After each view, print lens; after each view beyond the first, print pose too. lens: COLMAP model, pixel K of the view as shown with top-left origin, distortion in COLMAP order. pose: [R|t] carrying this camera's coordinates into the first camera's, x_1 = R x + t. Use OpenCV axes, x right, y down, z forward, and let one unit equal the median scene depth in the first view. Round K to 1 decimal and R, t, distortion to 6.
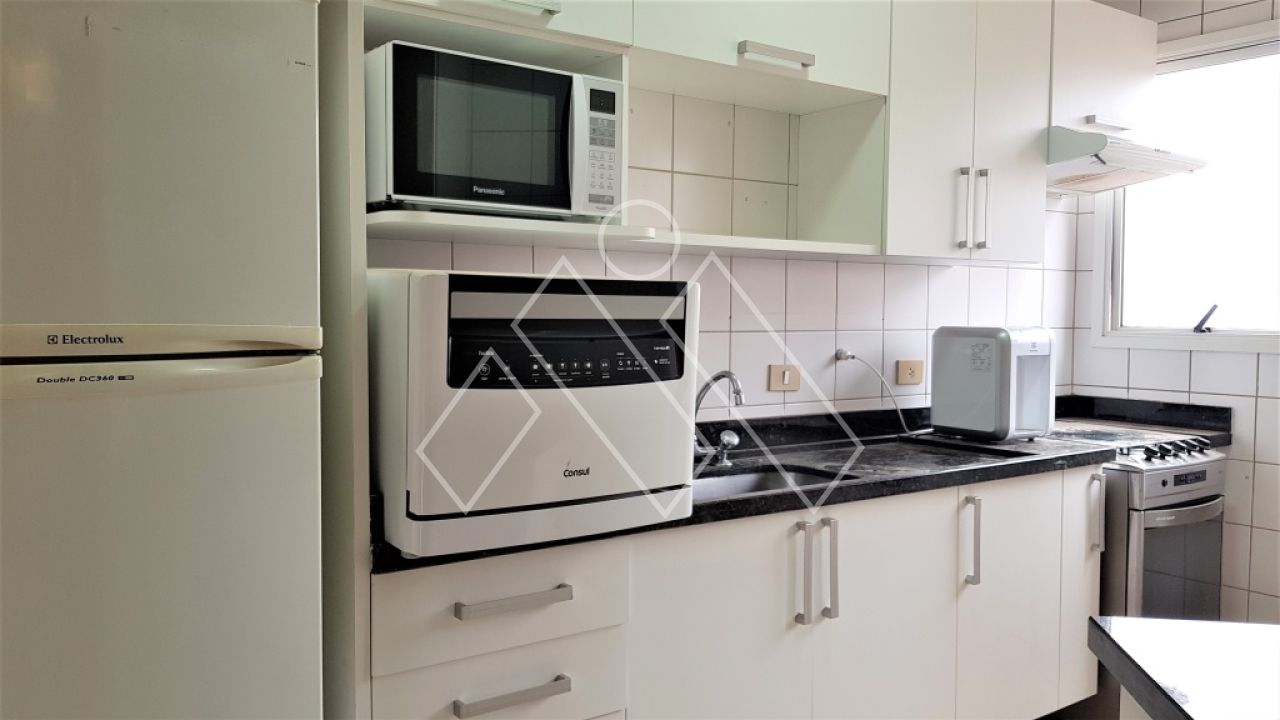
lens RADIAL K [[983.7, 0, 640.0], [0, 983.7, 360.0], [0, 0, 1]] dist [0.060684, -0.003329]
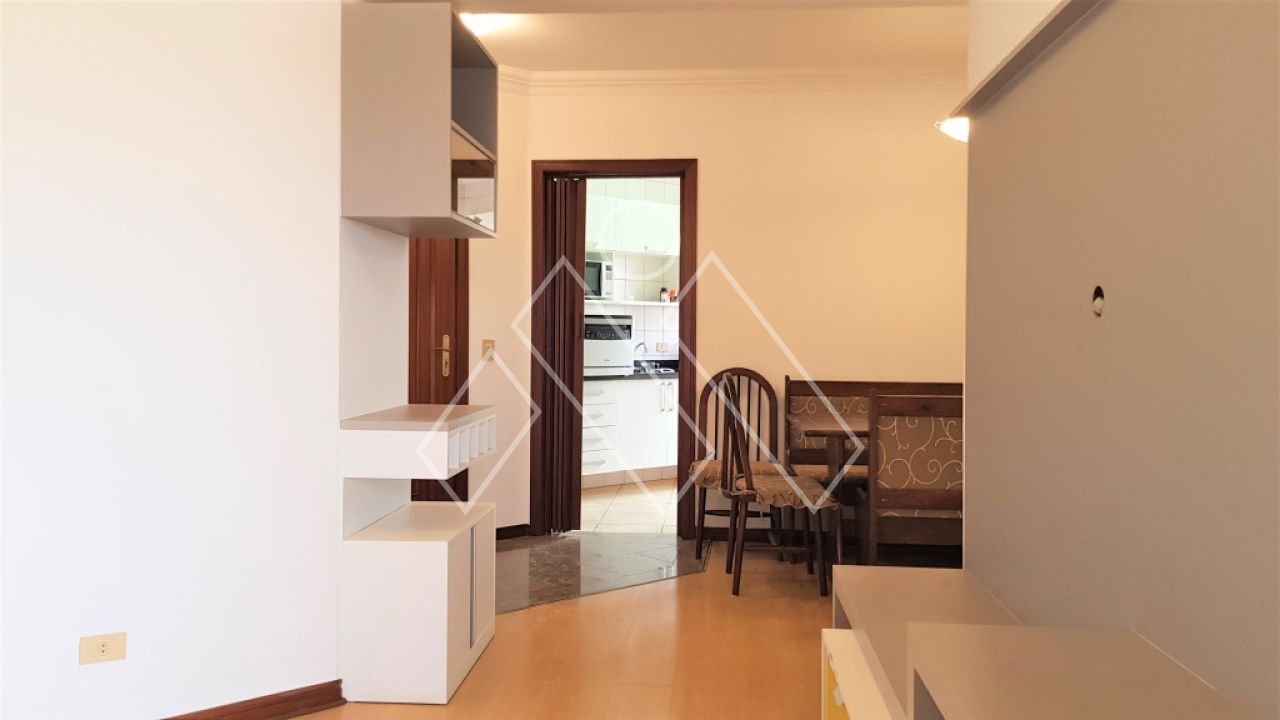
lens RADIAL K [[983.7, 0, 640.0], [0, 983.7, 360.0], [0, 0, 1]] dist [0.060684, -0.003329]
pose [[0.996936, -0.007159, 0.077890, -0.217816], [0.009004, 0.999687, -0.023363, 0.184077], [-0.077698, 0.023992, 0.996688, -2.796234]]
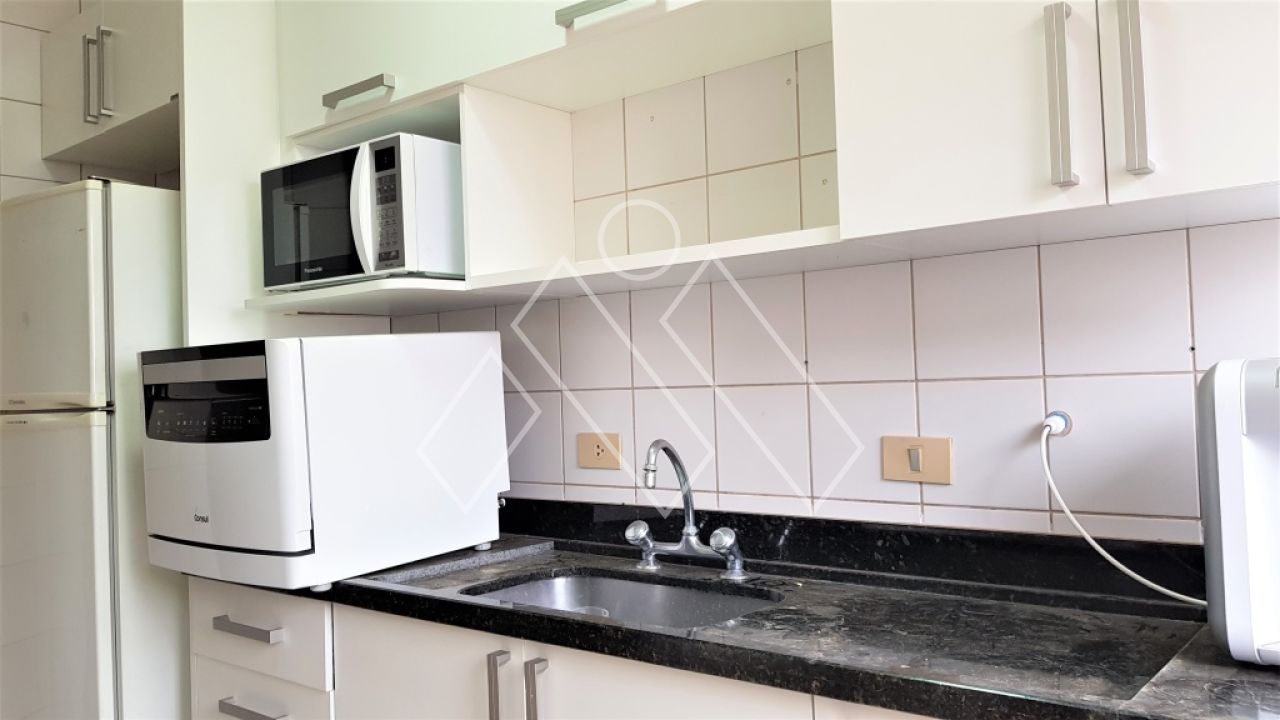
lens RADIAL K [[983.7, 0, 640.0], [0, 983.7, 360.0], [0, 0, 1]] dist [0.060684, -0.003329]
pose [[0.267185, -0.038444, -0.962878, 0.983004], [-0.013352, 0.998960, -0.043589, -0.019820], [0.963553, 0.024503, 0.266394, 0.987346]]
